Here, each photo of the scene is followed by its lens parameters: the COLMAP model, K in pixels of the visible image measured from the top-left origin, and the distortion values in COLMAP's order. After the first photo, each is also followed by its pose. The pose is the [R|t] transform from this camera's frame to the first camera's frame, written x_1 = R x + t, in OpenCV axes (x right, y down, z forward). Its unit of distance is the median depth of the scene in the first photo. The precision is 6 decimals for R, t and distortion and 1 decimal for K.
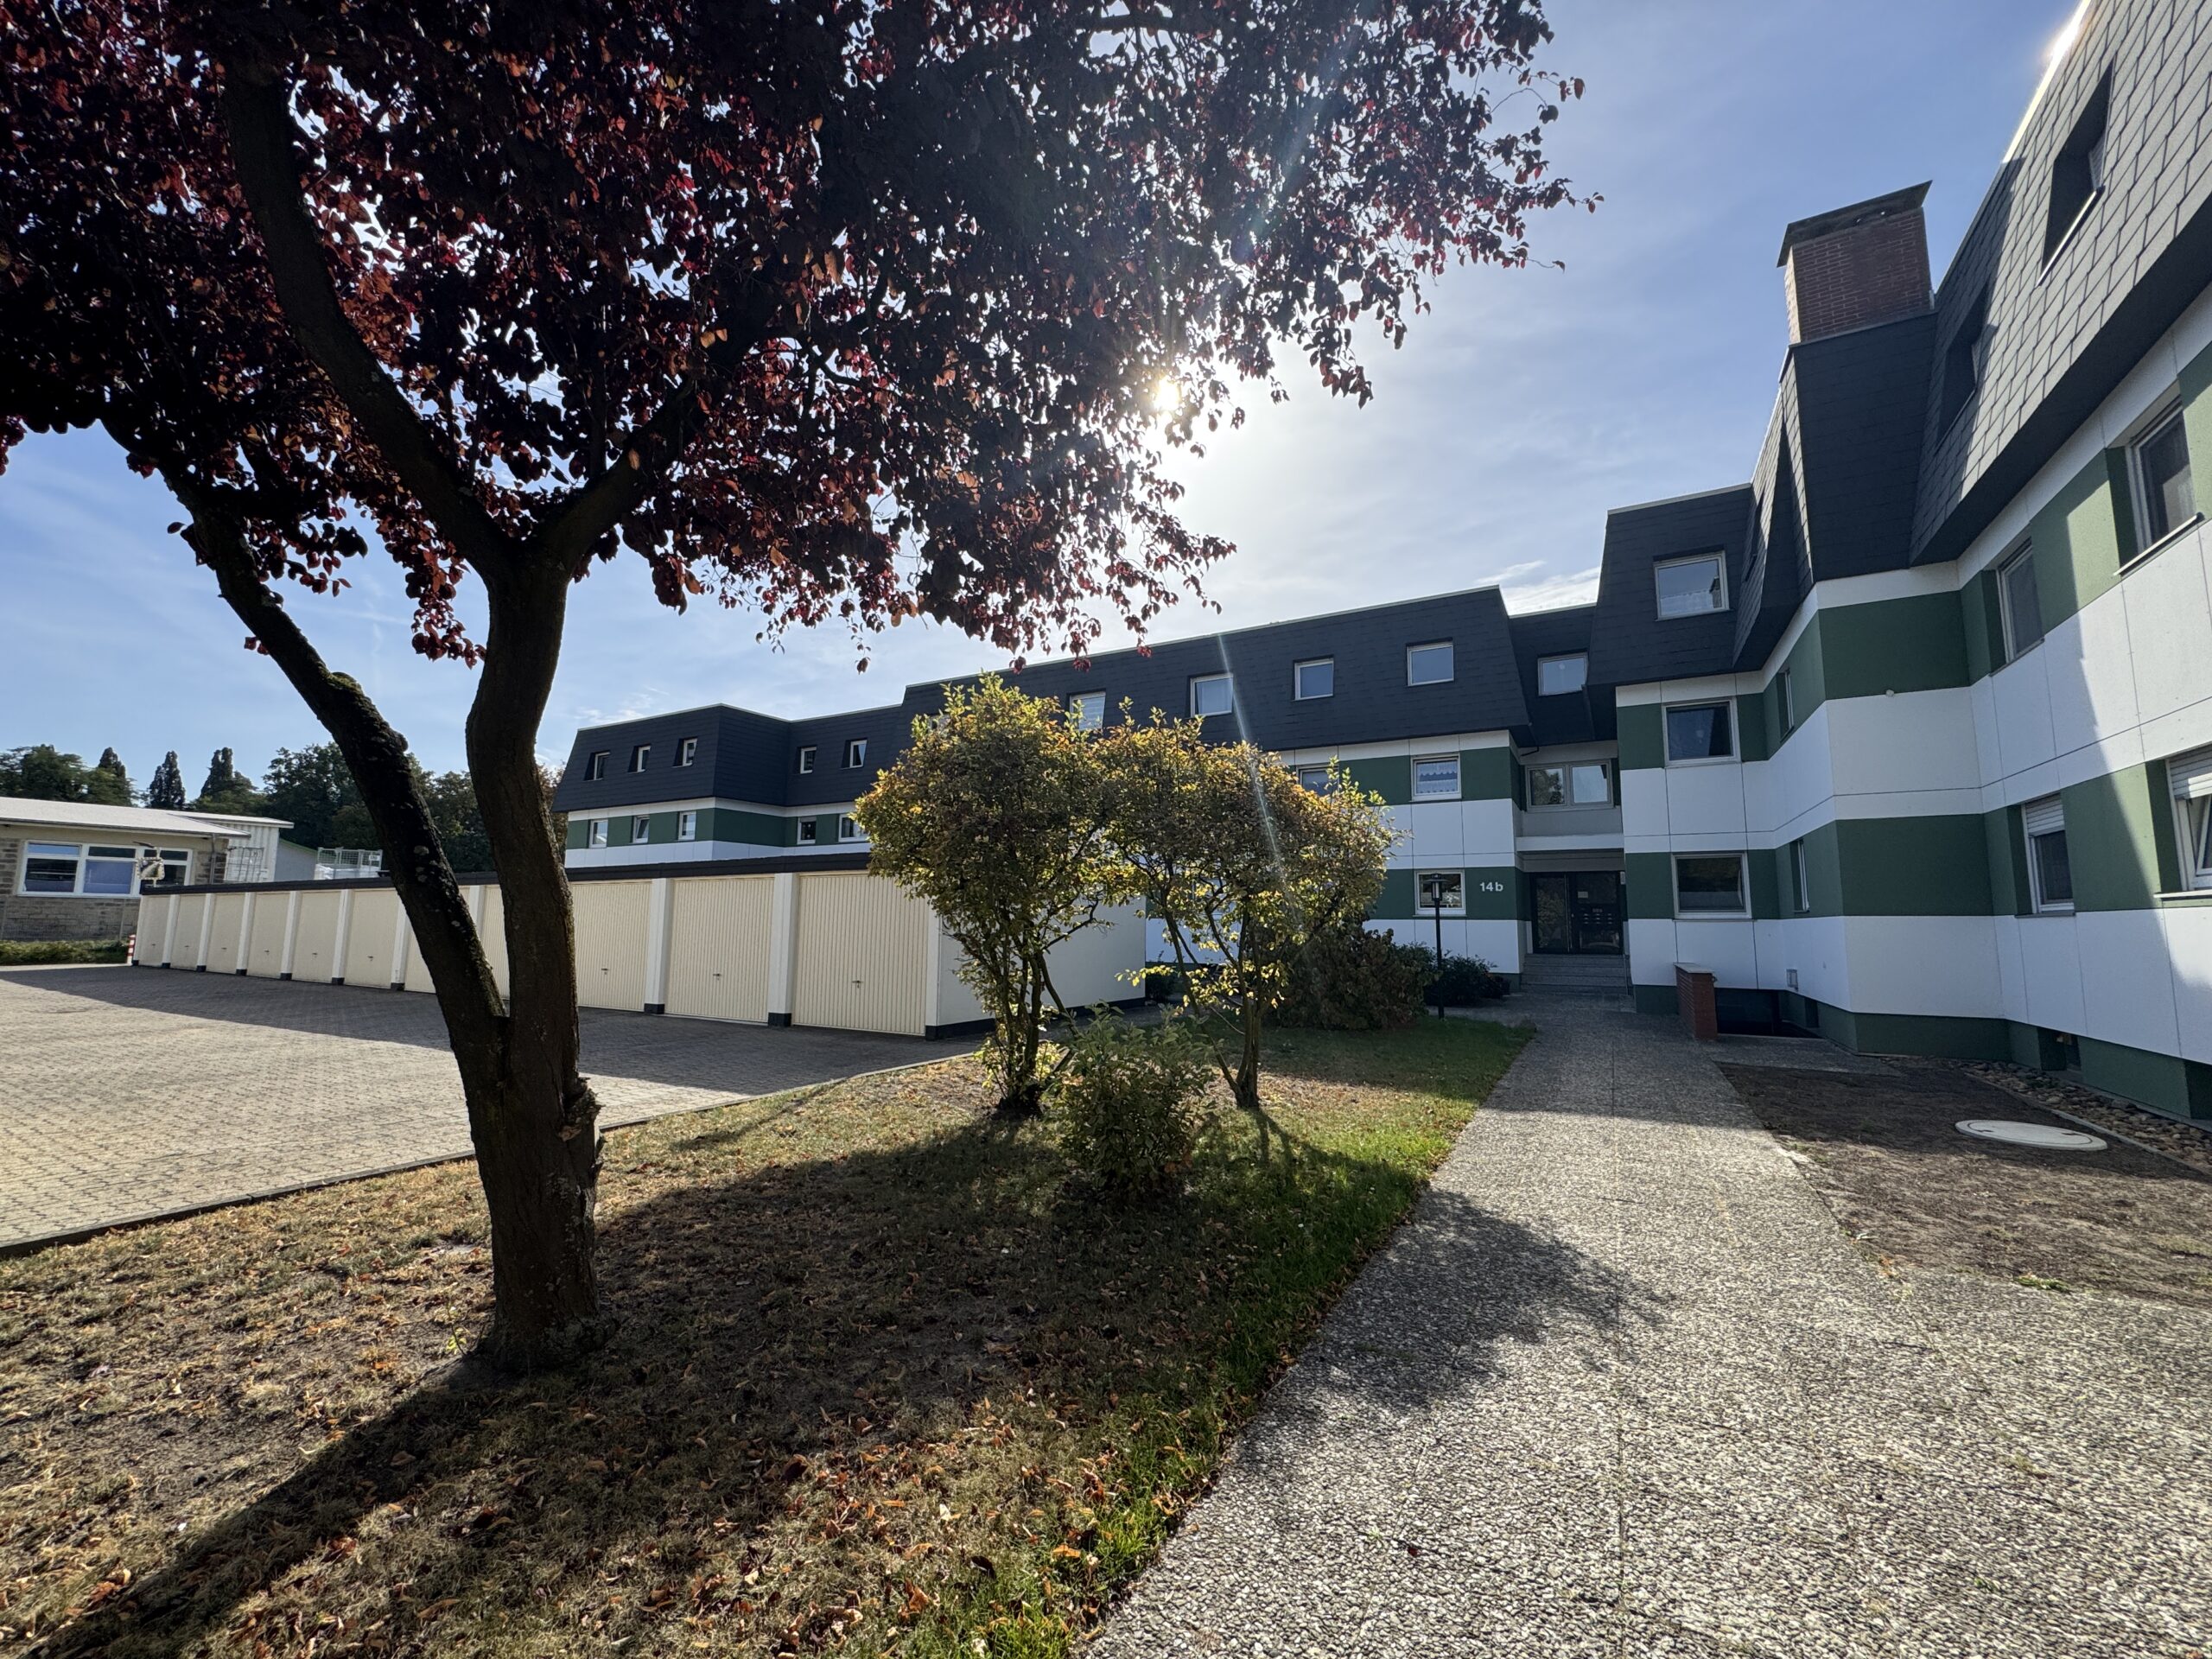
lens RADIAL K [[887.3, 0, 1106.0], [0, 887.3, 829.5], [0, 0, 1]] dist [-0.000950, -0.000098]
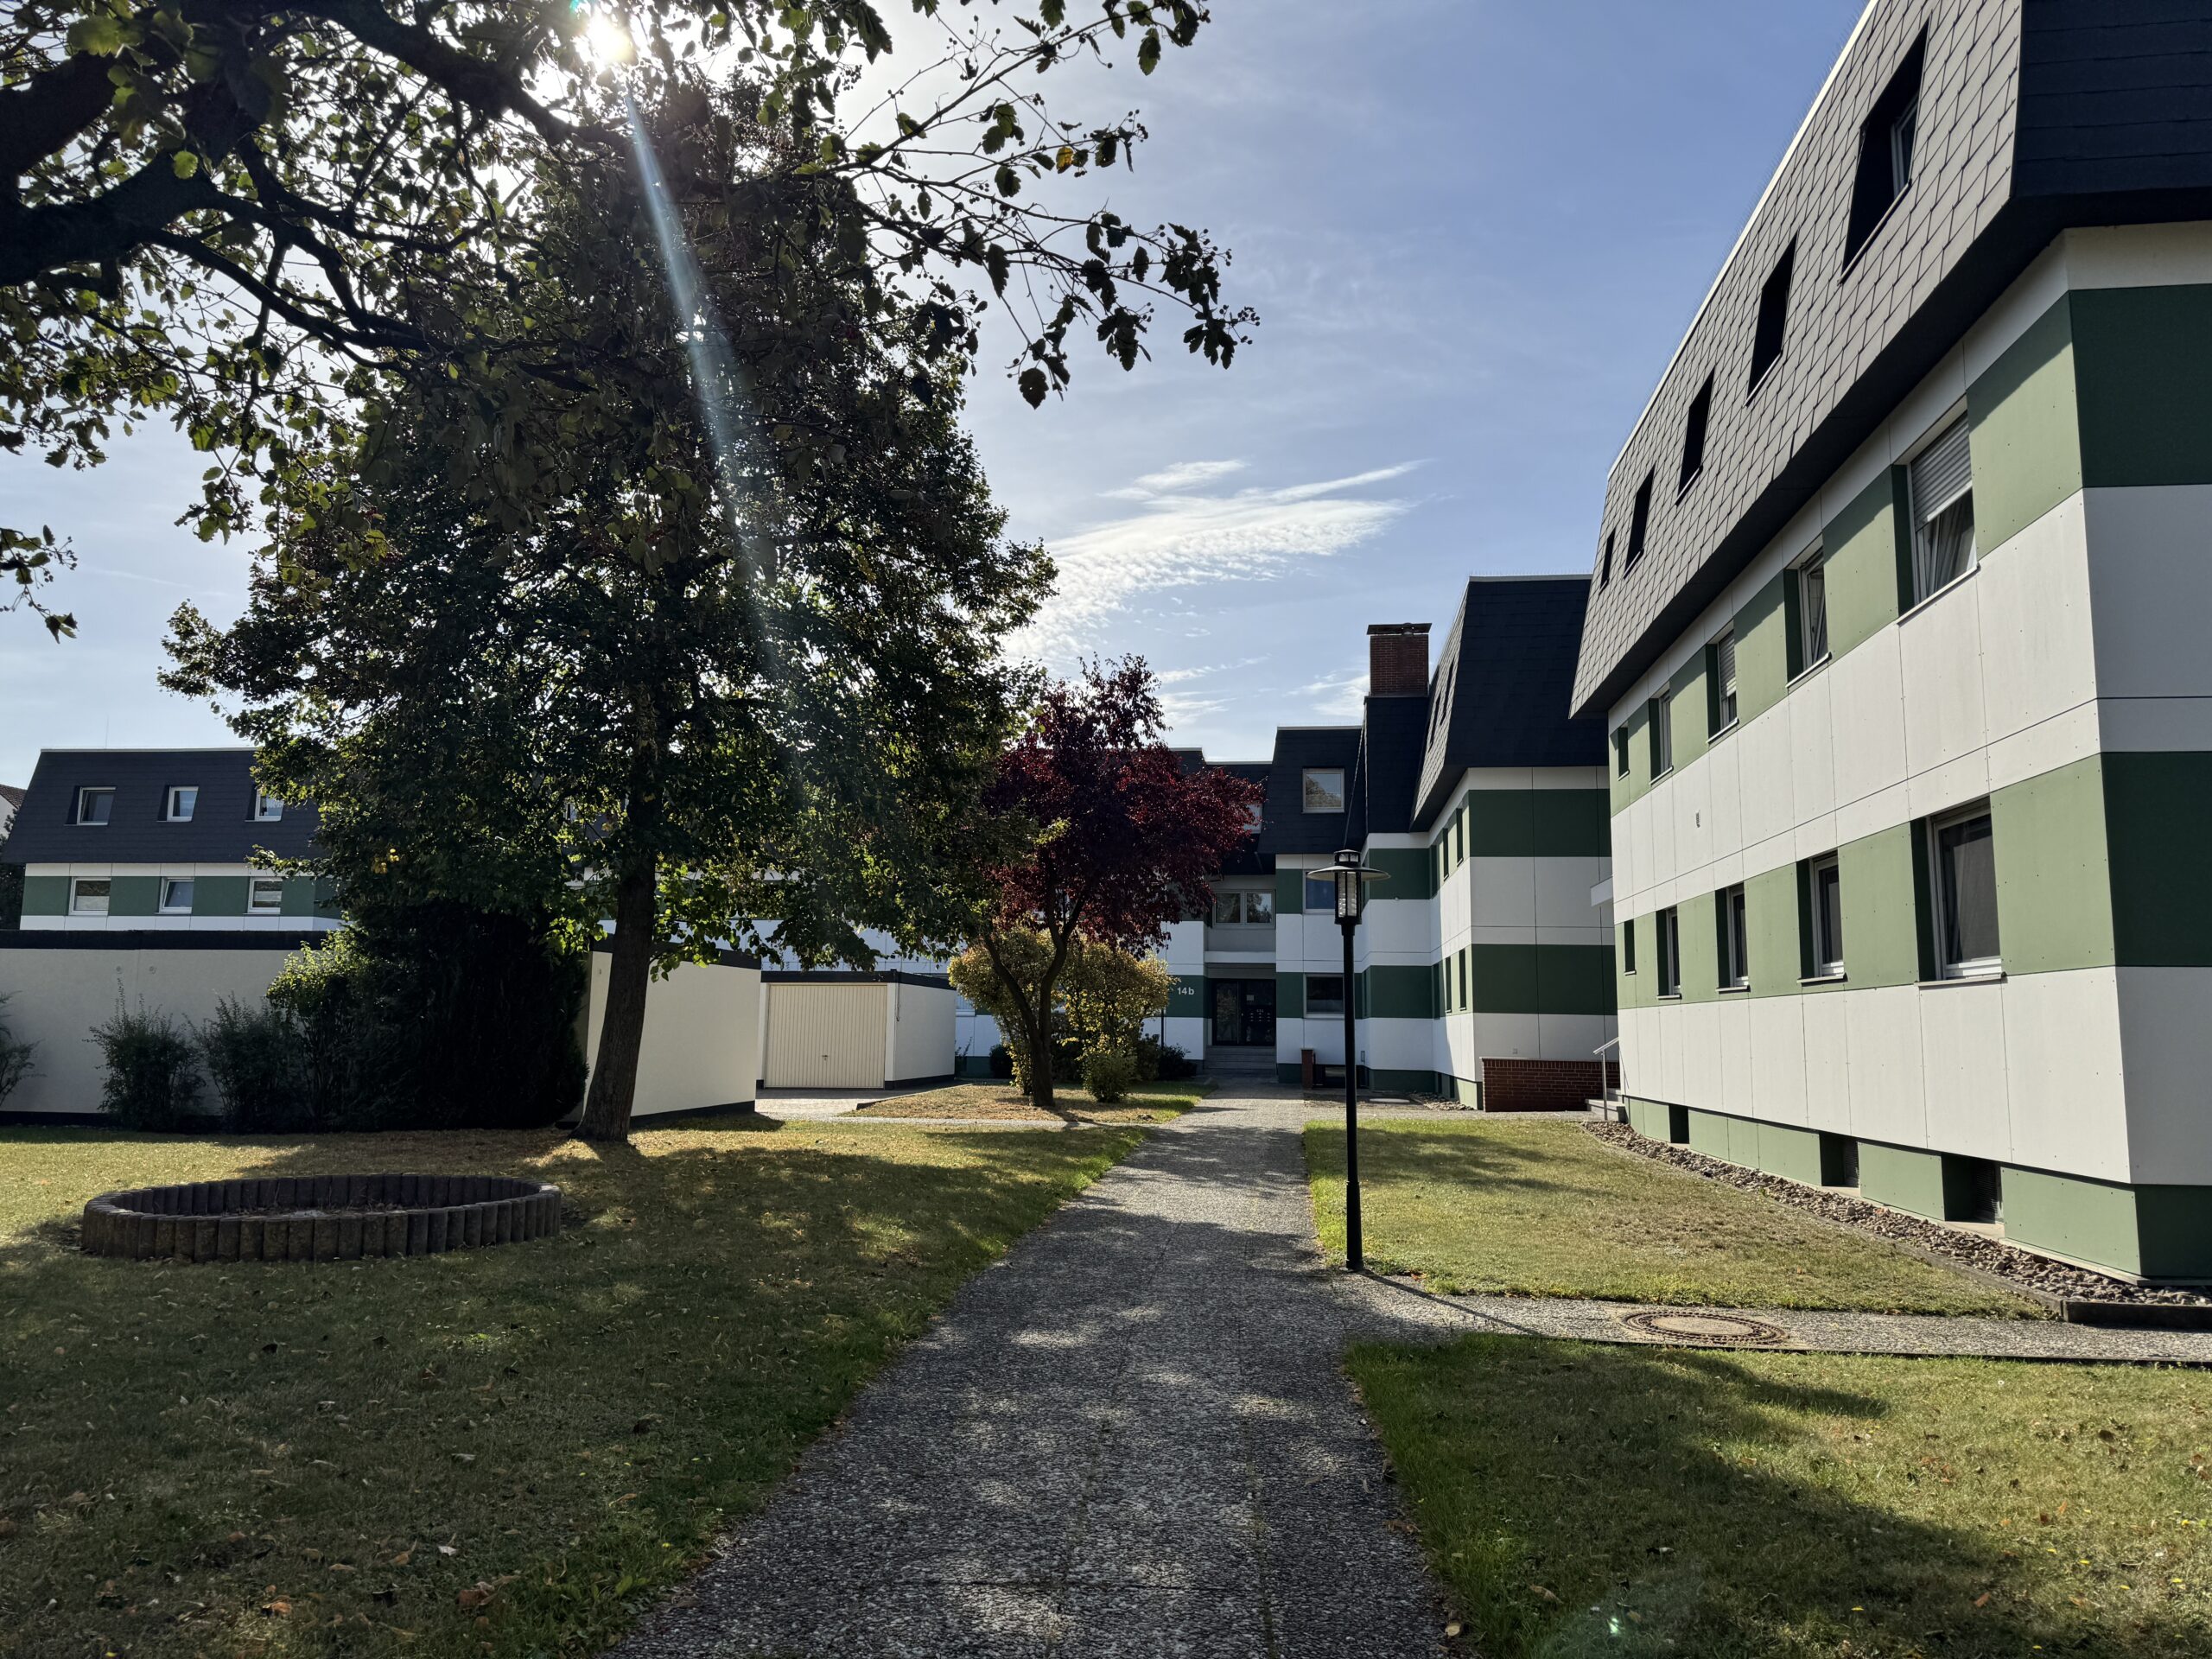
lens RADIAL K [[1558.8, 0, 1106.0], [0, 1558.8, 829.5], [0, 0, 1]] dist [0.003754, 0.001208]
pose [[0.920495, 0.053076, 0.387133, -0.528195], [-0.045594, 0.998554, -0.028491, -0.094668], [-0.388085, 0.008574, 0.921584, -0.976338]]
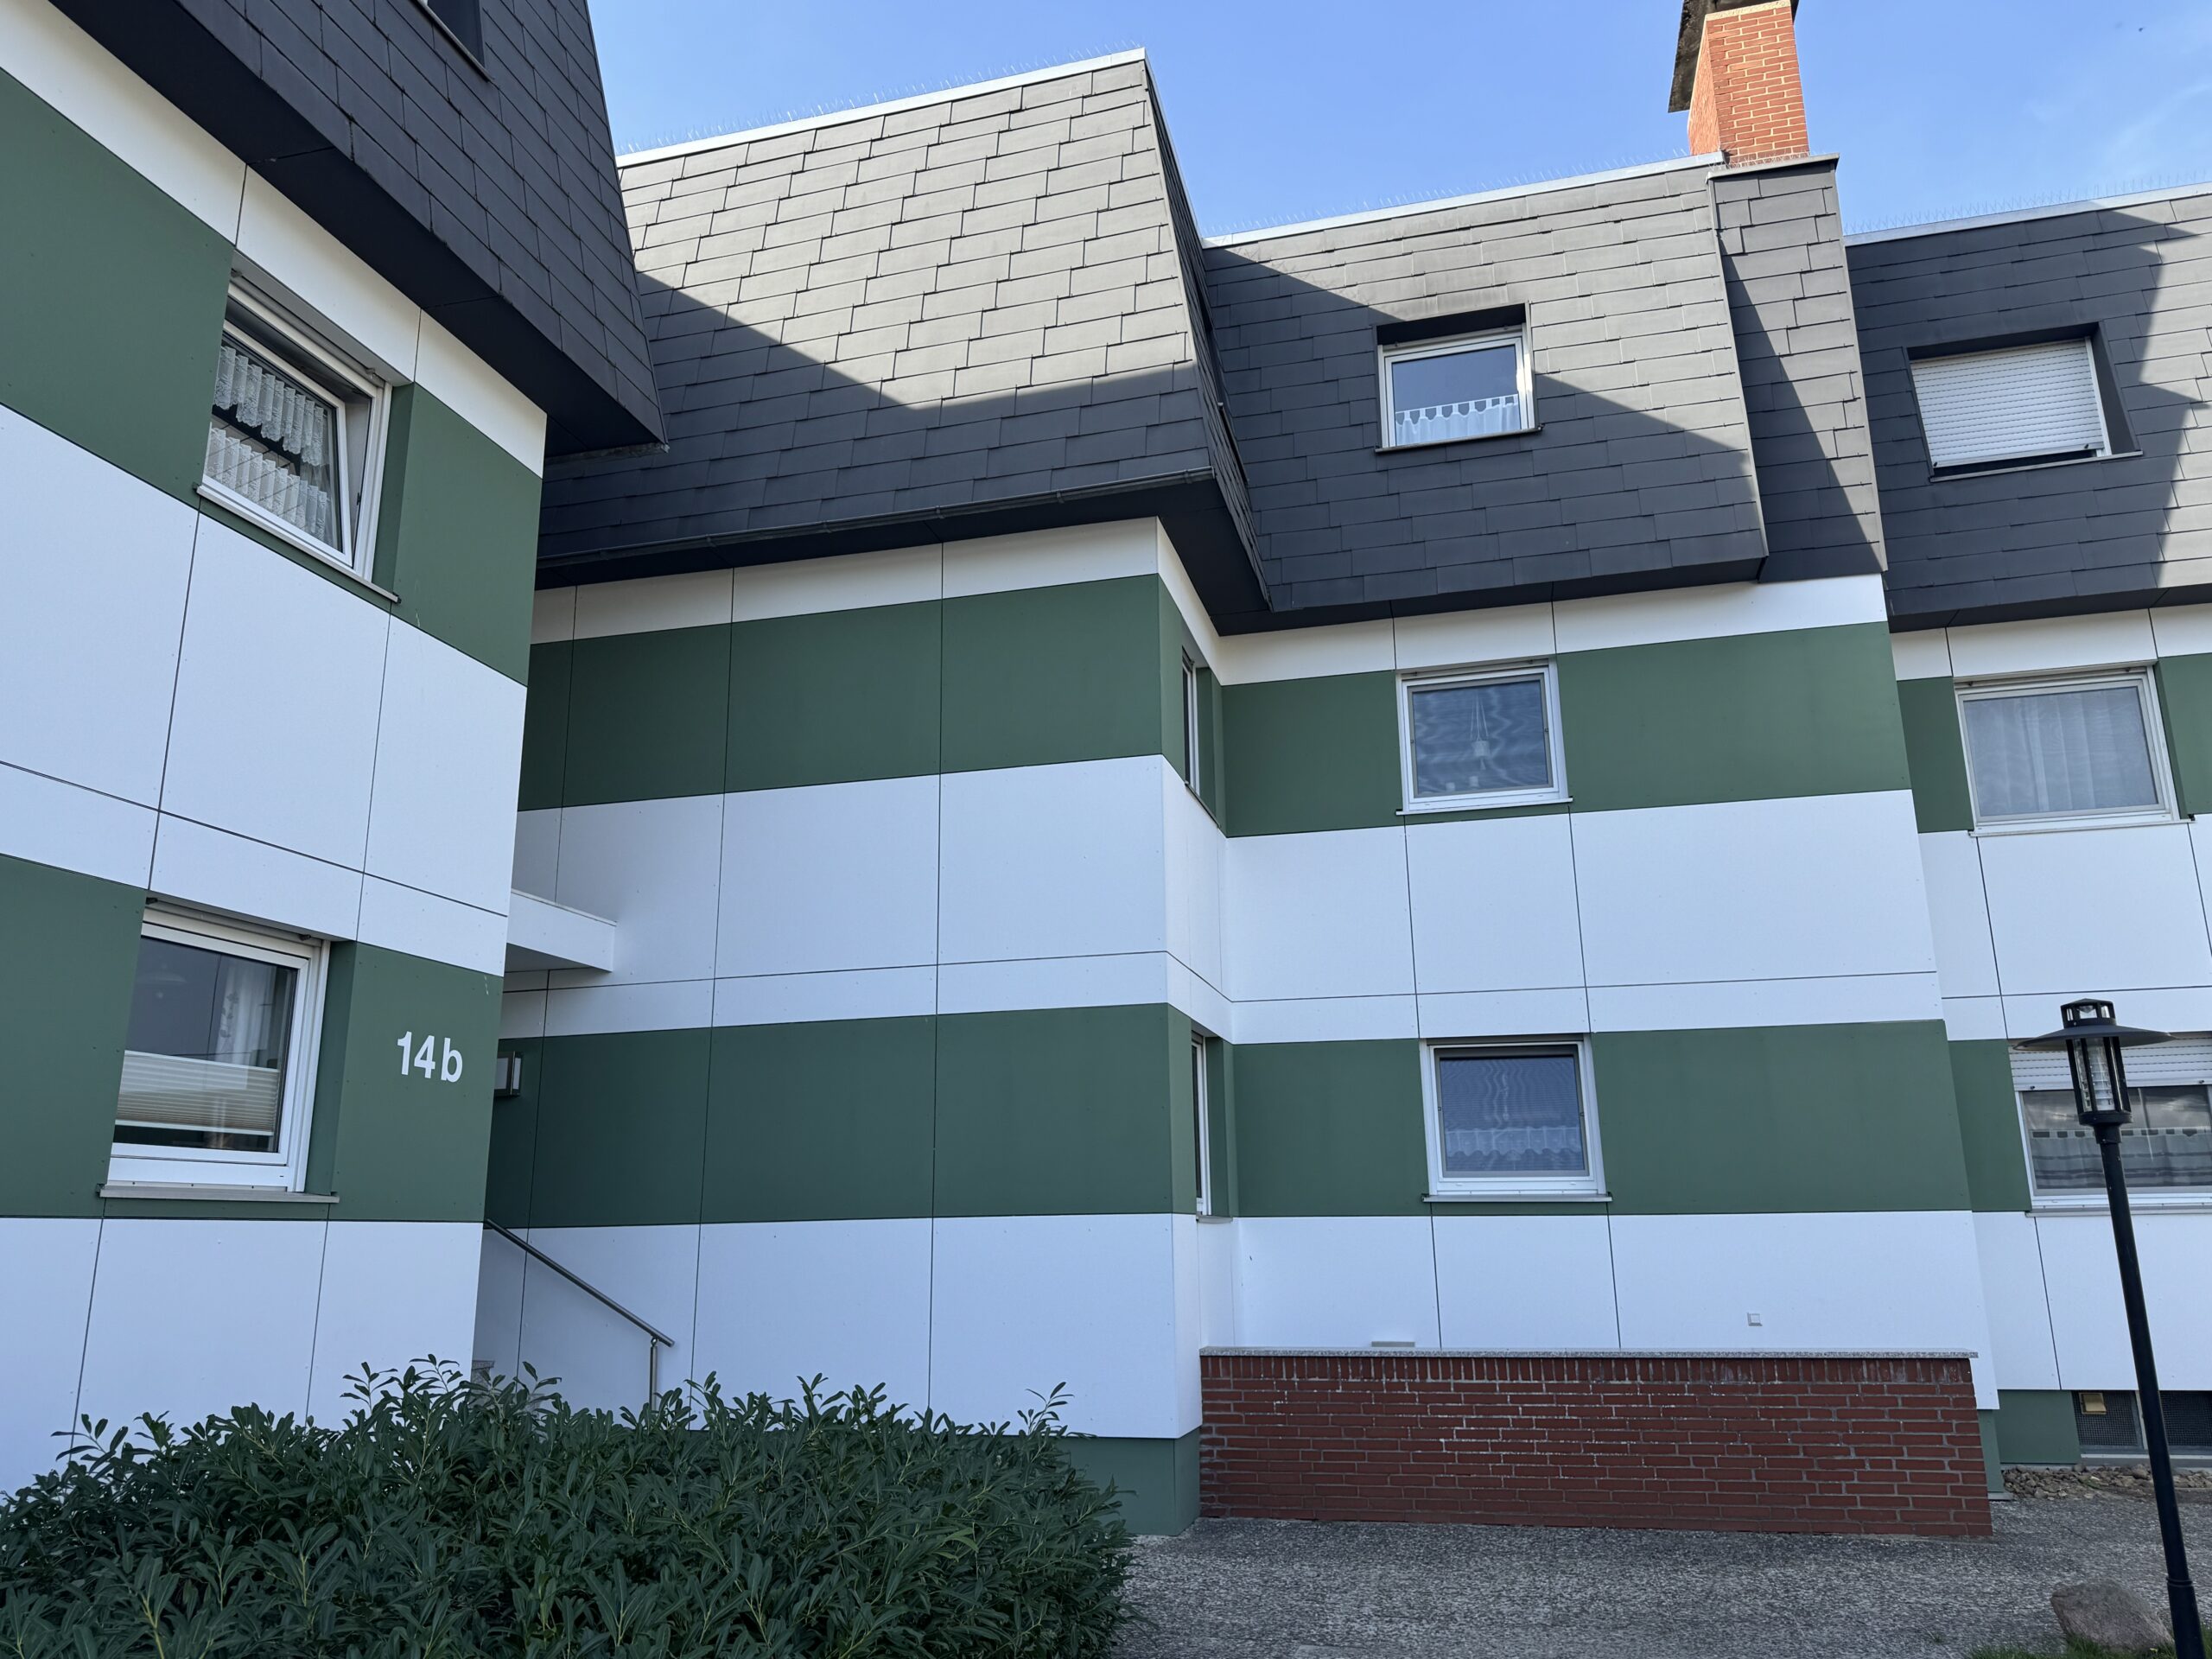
lens RADIAL K [[1585.5, 0, 1106.0], [0, 1585.5, 829.5], [0, 0, 1]] dist [0.040374, -0.052144]
pose [[-0.266037, 0.234645, 0.934968, 0.034660], [-0.093534, 0.959062, -0.267306, 0.098978], [-0.959414, -0.158565, -0.233199, 0.952763]]
